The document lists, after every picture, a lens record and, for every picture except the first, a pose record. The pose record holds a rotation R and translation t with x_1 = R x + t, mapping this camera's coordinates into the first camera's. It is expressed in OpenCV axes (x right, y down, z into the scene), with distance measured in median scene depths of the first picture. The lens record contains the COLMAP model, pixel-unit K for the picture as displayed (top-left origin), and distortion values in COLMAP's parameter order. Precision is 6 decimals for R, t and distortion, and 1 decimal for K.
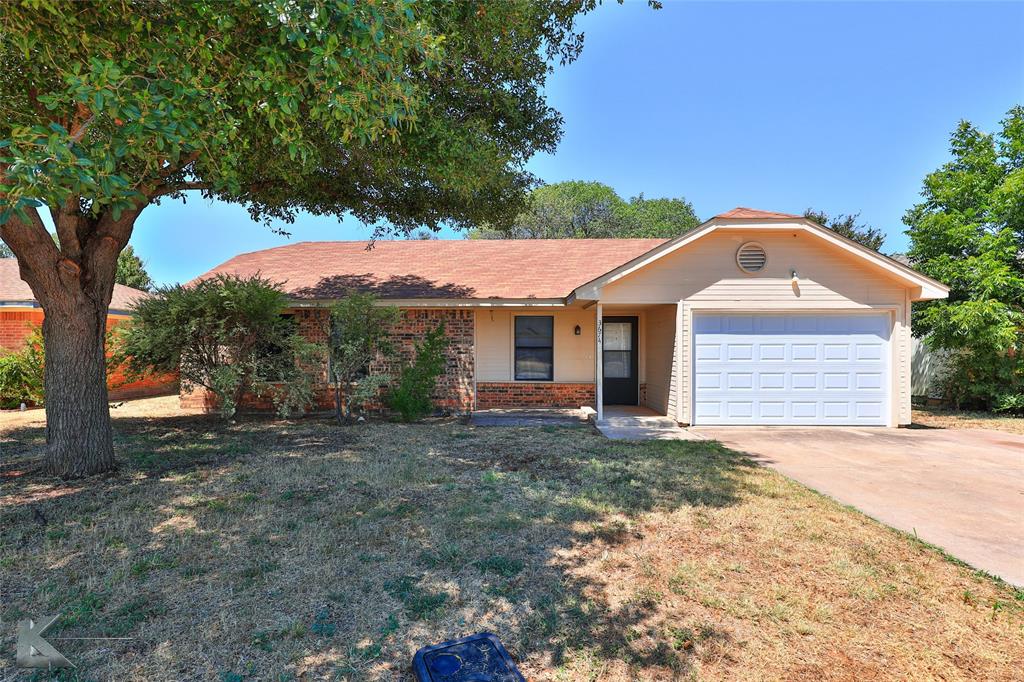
lens RADIAL K [[499.3, 0, 496.5], [0, 499.3, 344.3], [0, 0, 1]] dist [-0.005274, 0.001165]
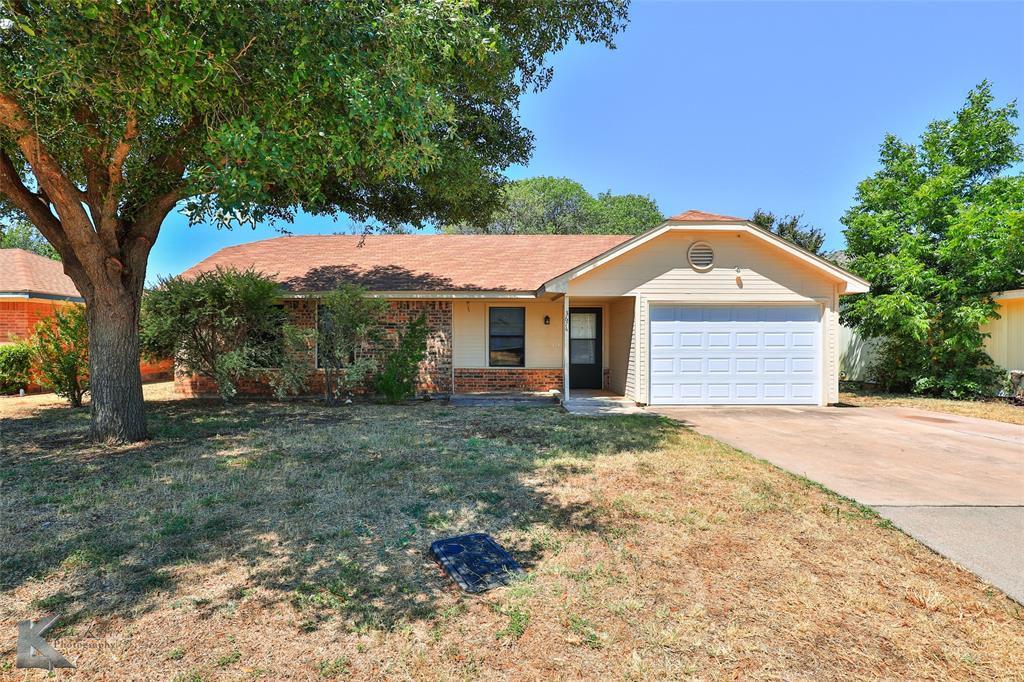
lens RADIAL K [[495.2, 0, 487.1], [0, 495.2, 339.8], [0, 0, 1]] dist [-0.000241, 0.000075]
pose [[0.999212, 0.000099, 0.039696, -0.014614], [-0.000463, 0.999958, 0.009164, 0.006167], [-0.039694, -0.009175, 0.999170, -0.096746]]
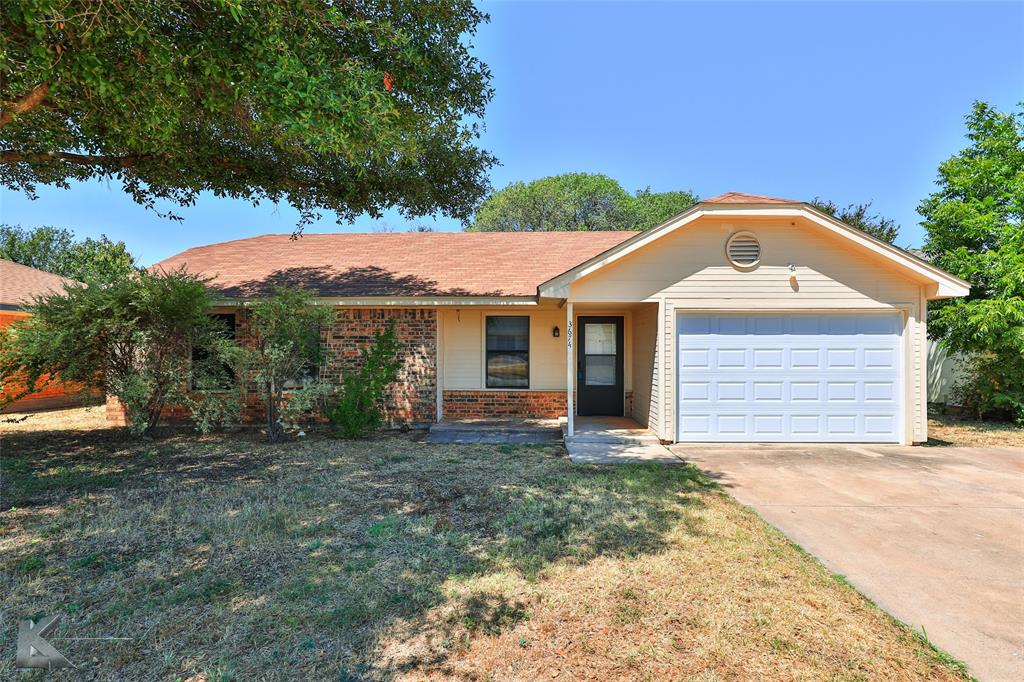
lens RADIAL K [[510.8, 0, 512.0], [0, 510.8, 341.0], [0, 0, 1]] dist [-0.005616, 0.001179]
pose [[0.999979, 0.000014, 0.006509, 0.100952], [0.000017, 0.999988, -0.004825, -0.009741], [-0.006509, 0.004825, 0.999967, 0.113173]]
